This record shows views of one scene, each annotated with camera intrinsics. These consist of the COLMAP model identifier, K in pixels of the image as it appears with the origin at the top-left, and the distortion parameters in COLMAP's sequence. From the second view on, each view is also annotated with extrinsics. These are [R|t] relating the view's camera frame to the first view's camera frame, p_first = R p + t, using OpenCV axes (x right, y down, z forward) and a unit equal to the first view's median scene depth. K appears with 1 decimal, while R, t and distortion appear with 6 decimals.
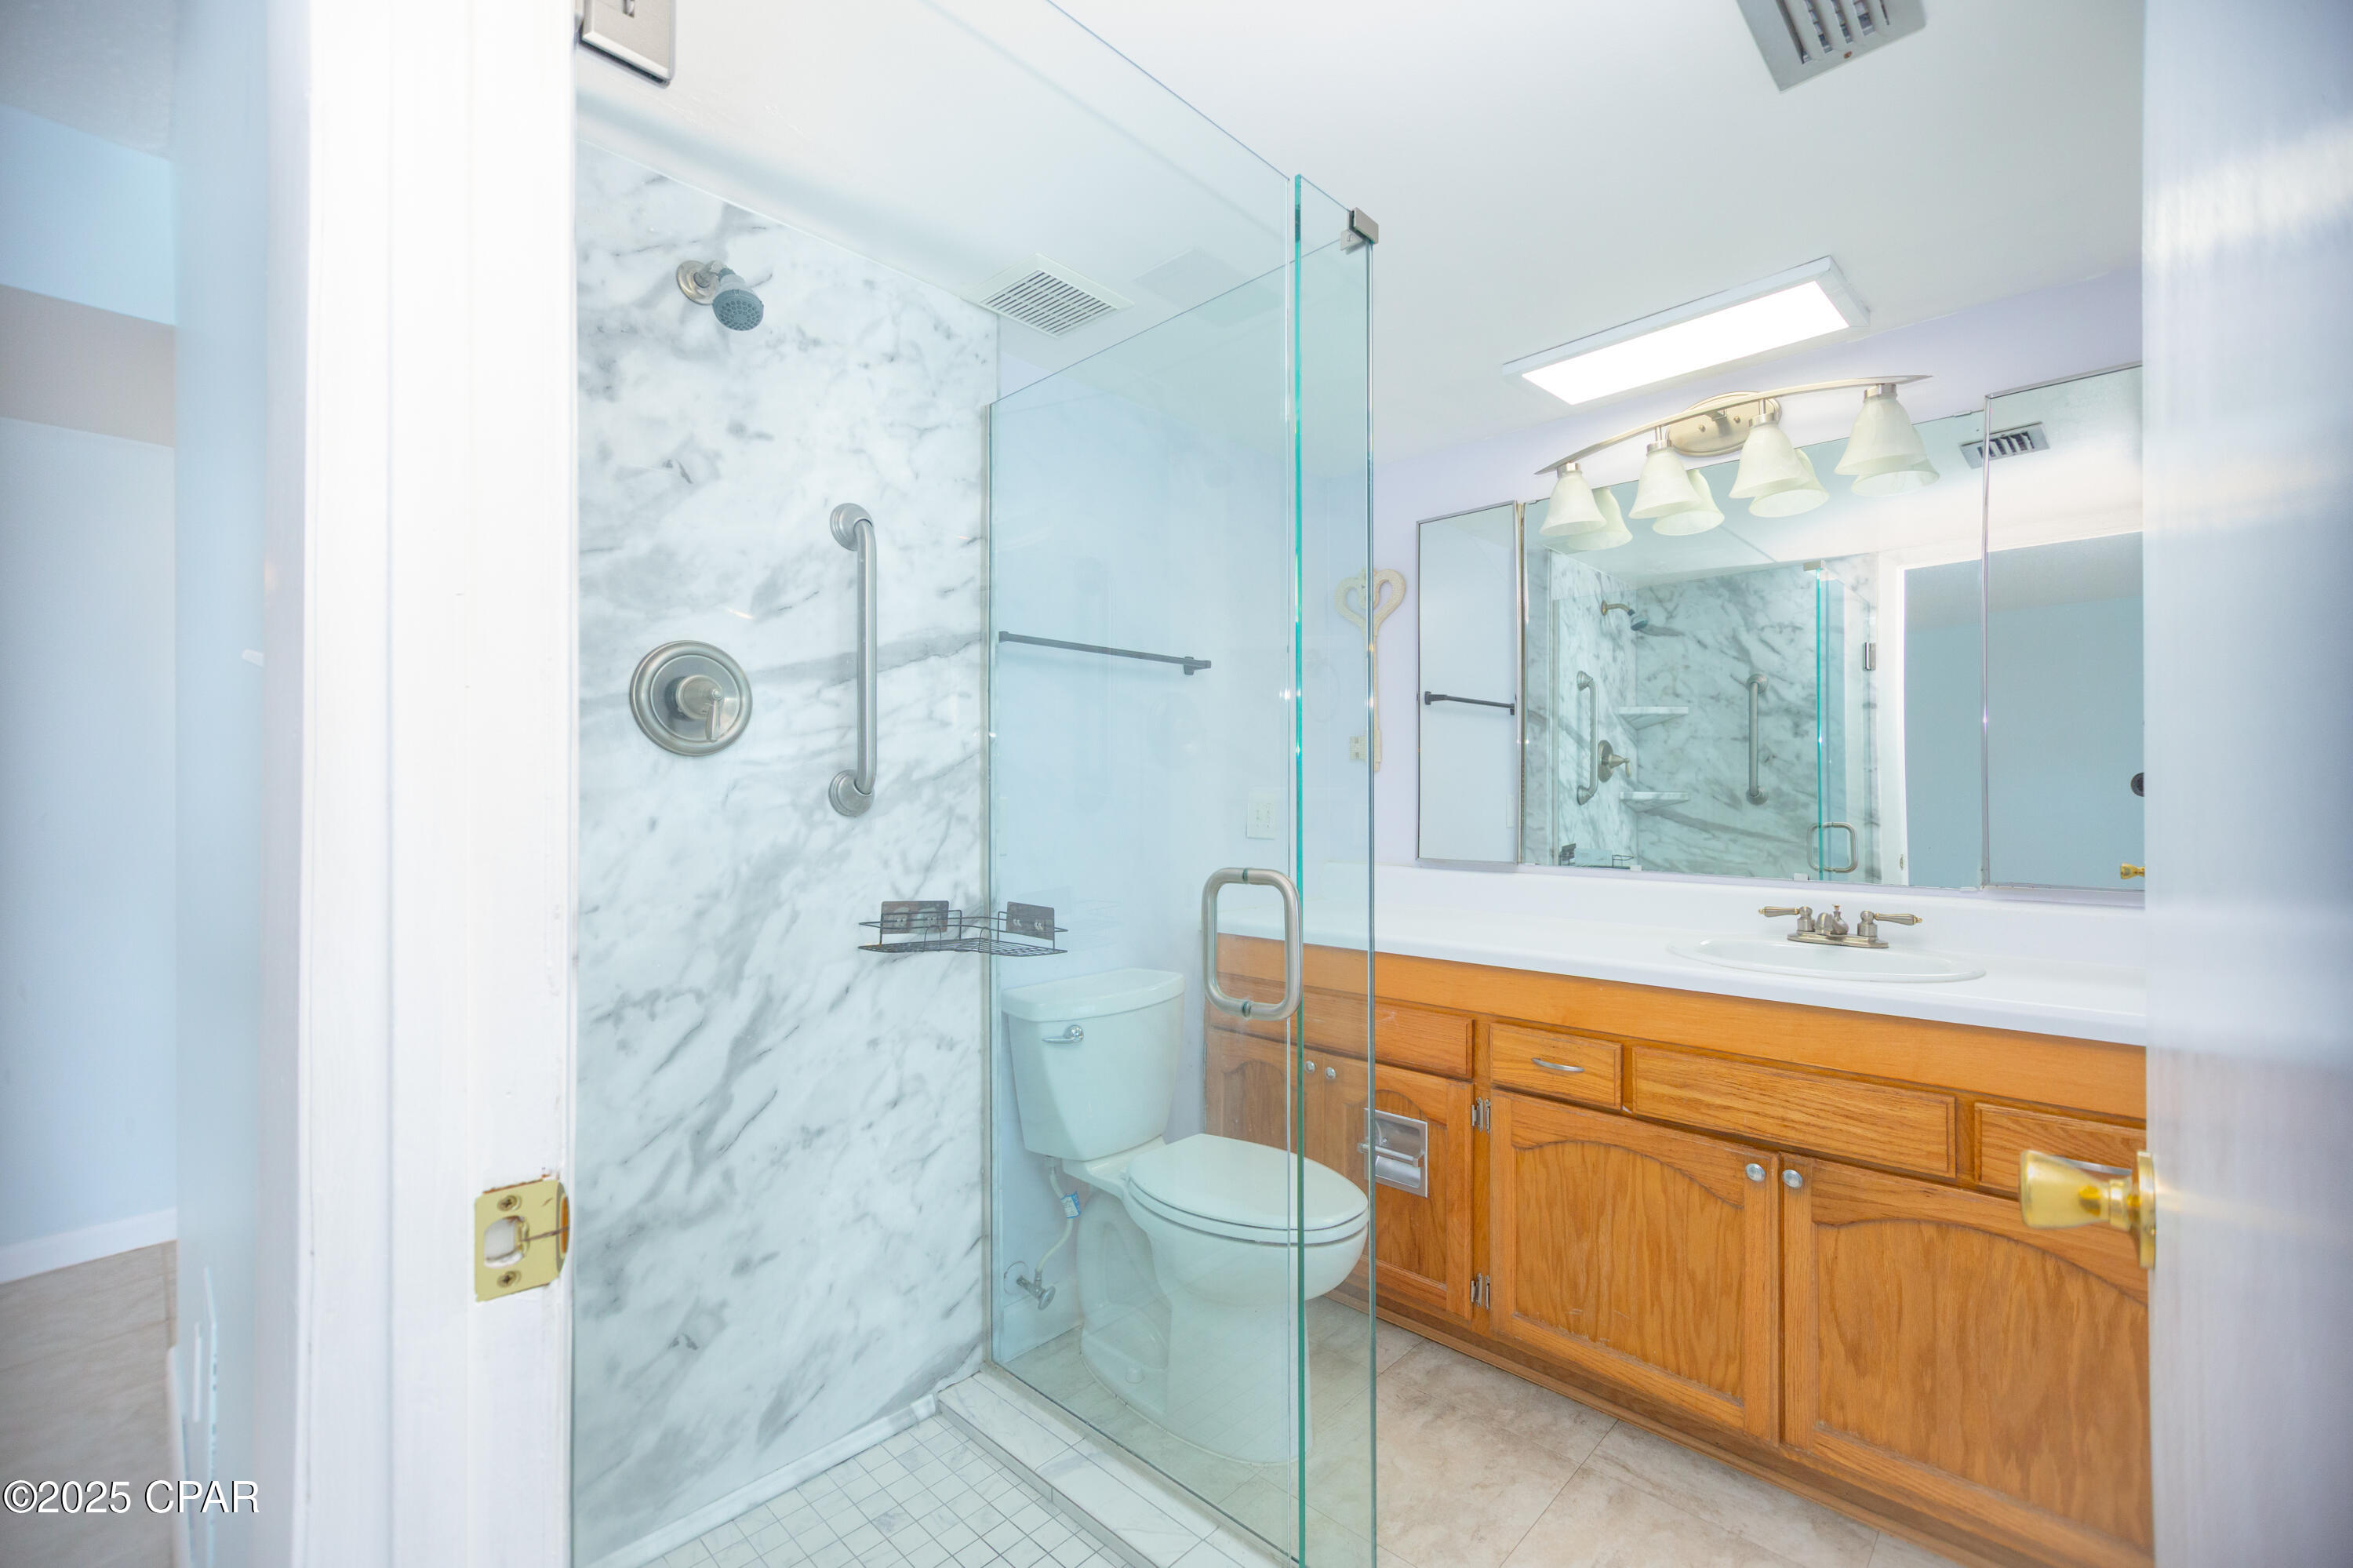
lens RADIAL K [[1020.7, 0, 1163.4], [0, 1020.7, 778.5], [0, 0, 1]] dist [0.004320, 0.003054]
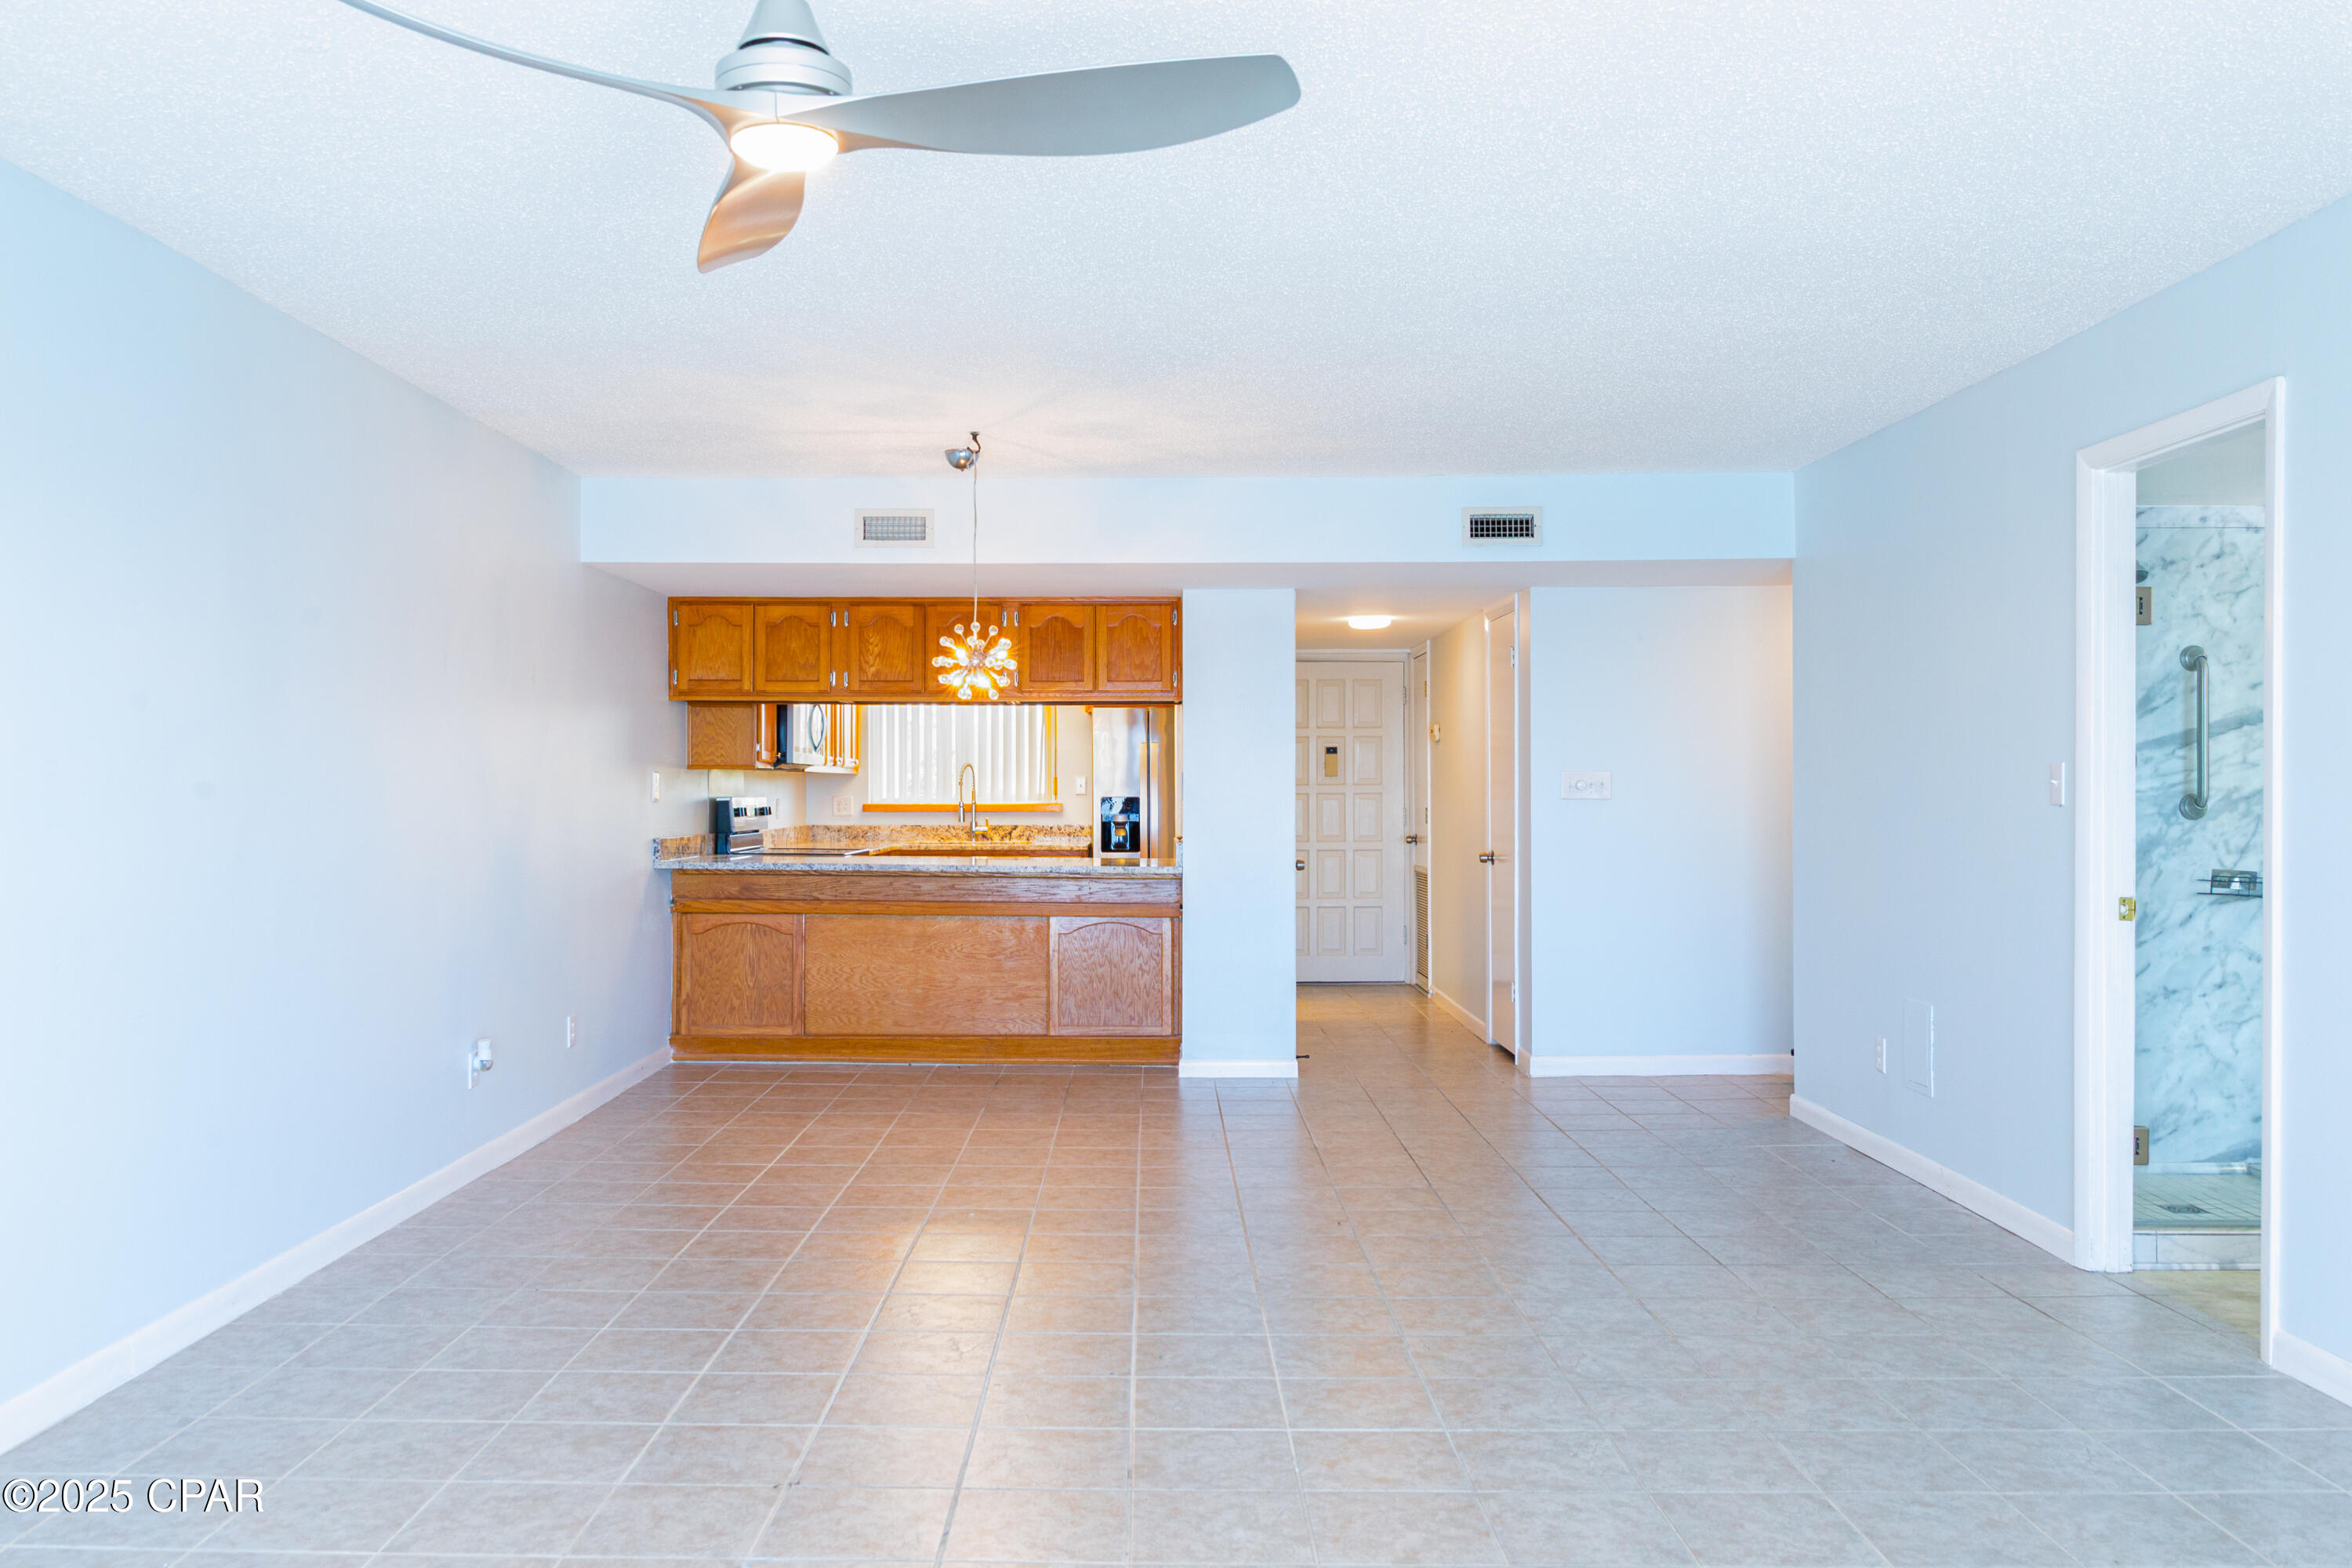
lens RADIAL K [[1785.0, 0, 1062.0], [0, 1785.0, 802.7], [0, 0, 1]] dist [-0.102439, 0.073466]
pose [[0.656283, 0.004281, -0.754503, 0.679702], [0.012327, 0.999790, 0.016395, -0.066957], [0.754414, -0.020061, 0.656092, -2.476622]]
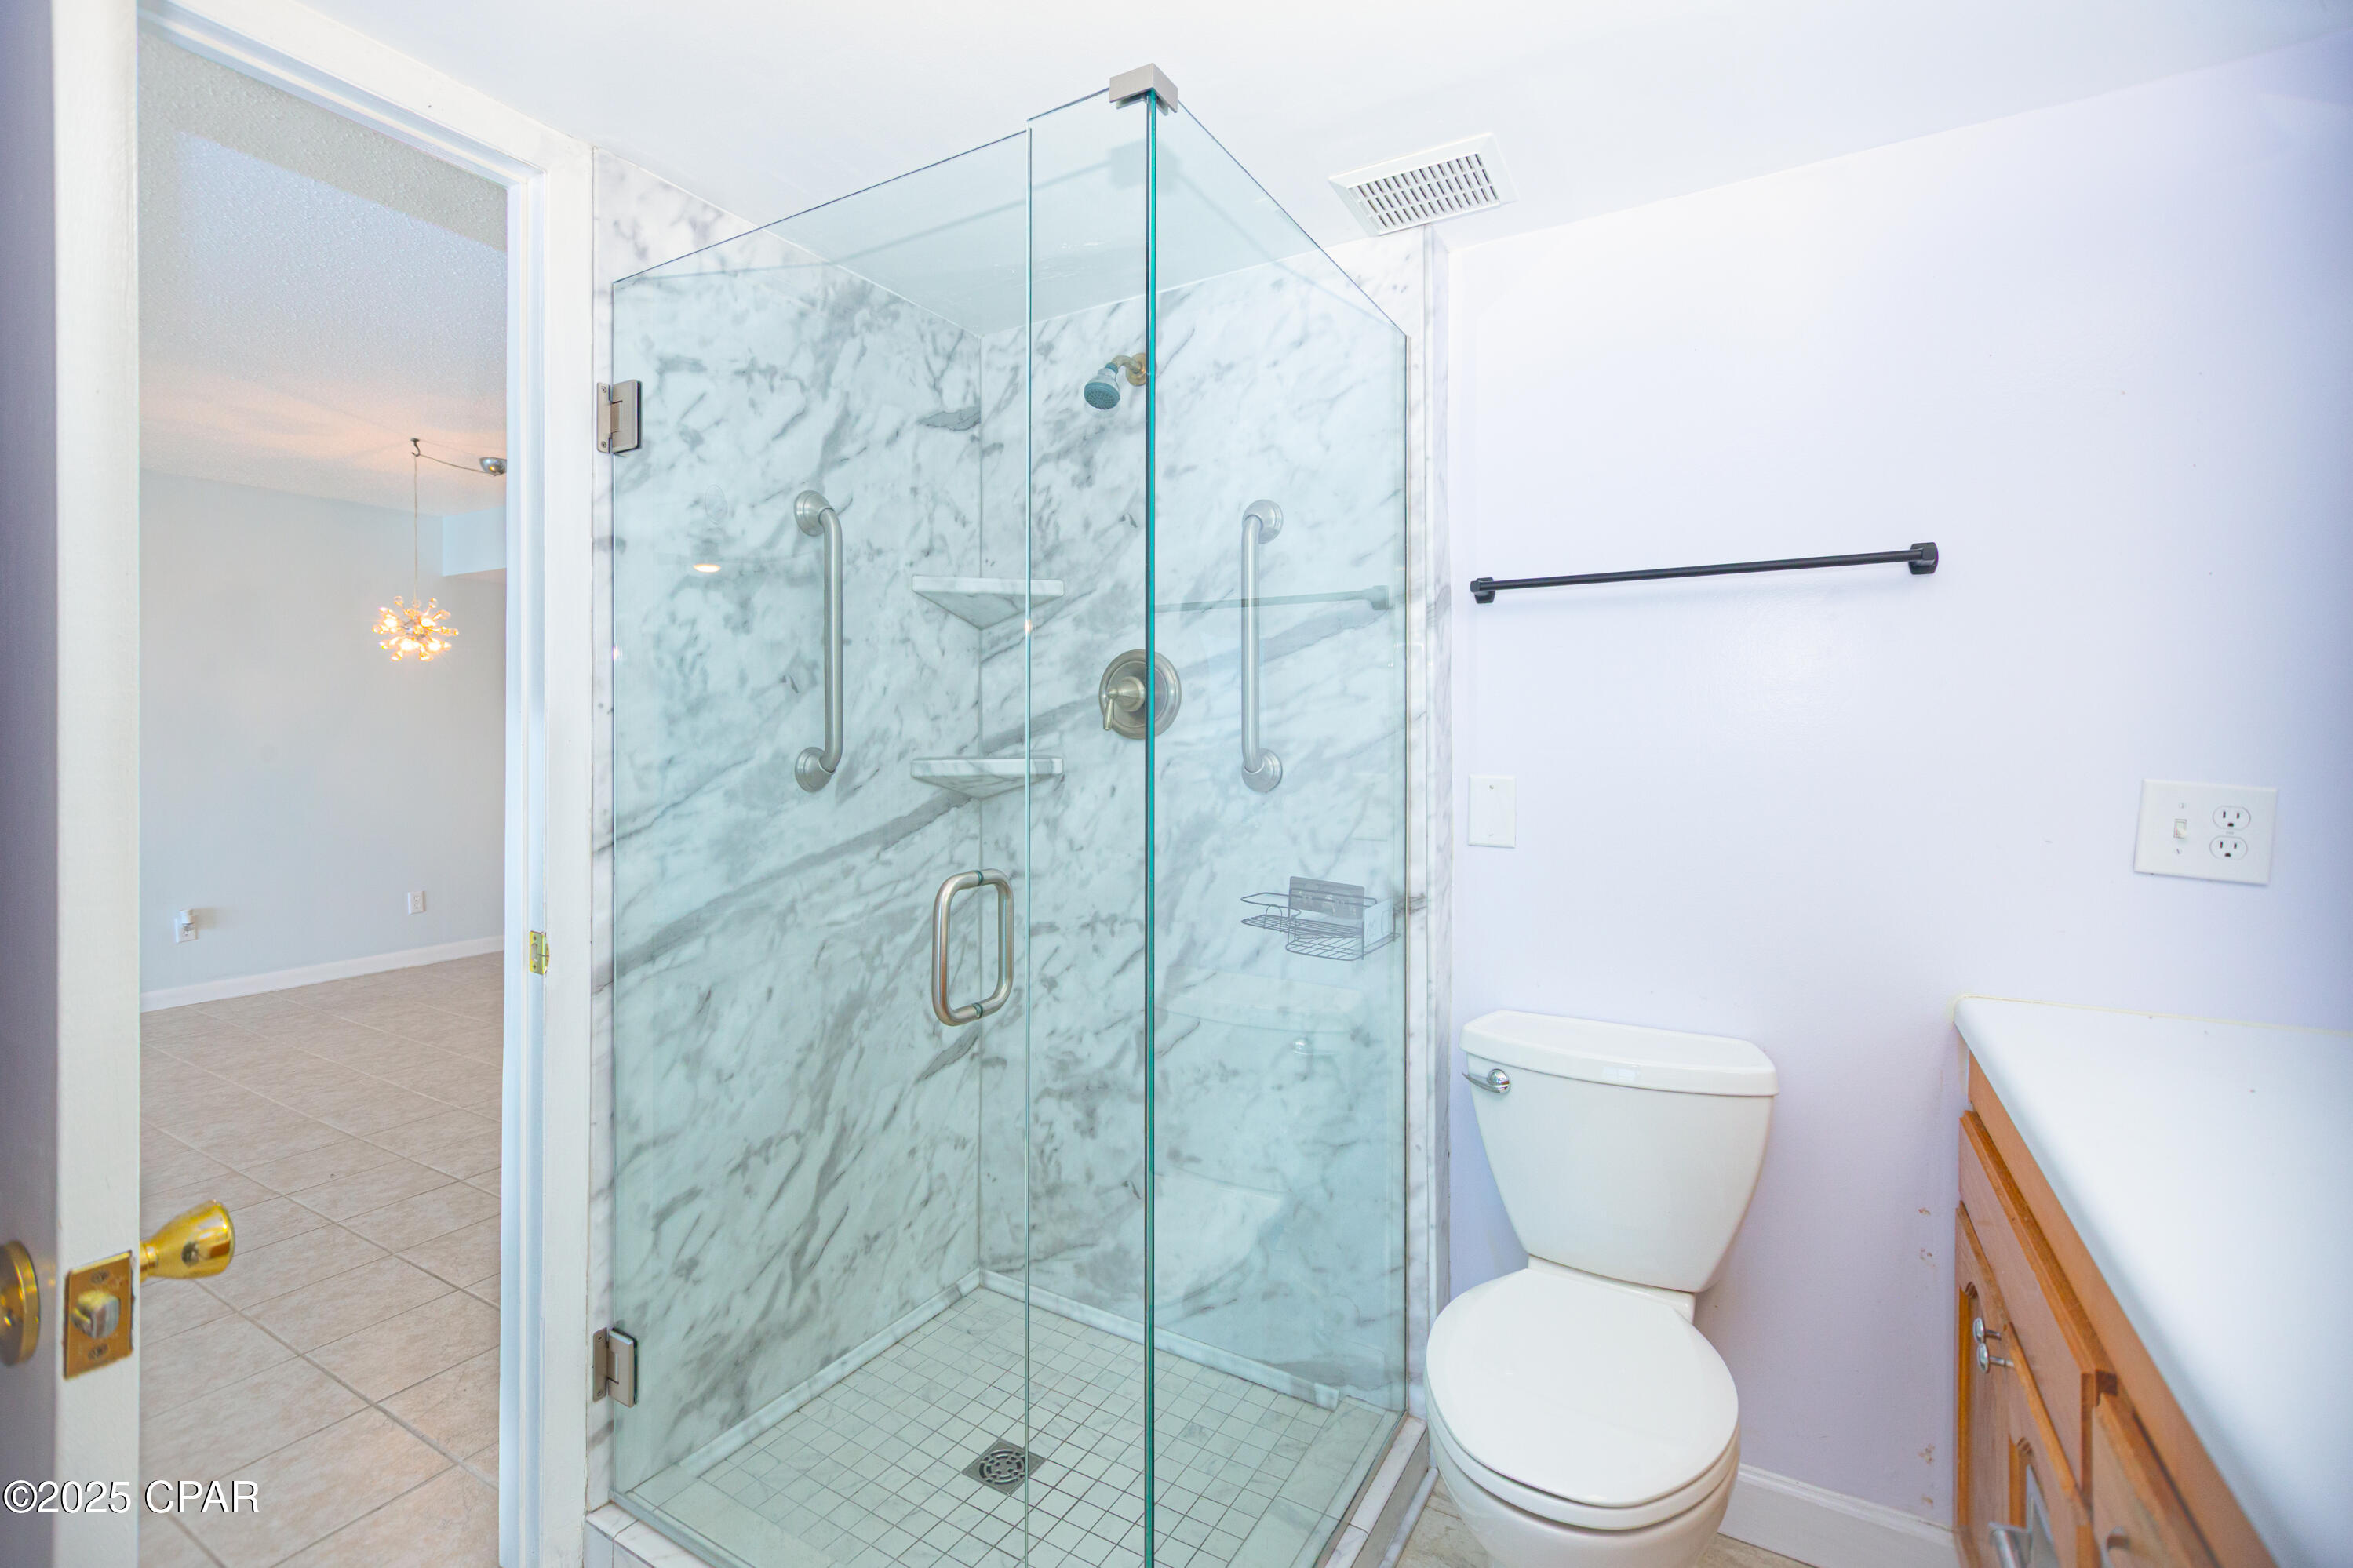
lens RADIAL K [[1020.5, 0, 1179.0], [0, 1020.5, 773.3], [0, 0, 1]] dist [0.004320, 0.003054]
pose [[0.235715, 0.011860, -0.971750, 0.713371], [-0.001593, 0.999929, 0.011818, 0.004832], [0.971821, -0.001238, 0.235717, 0.662166]]
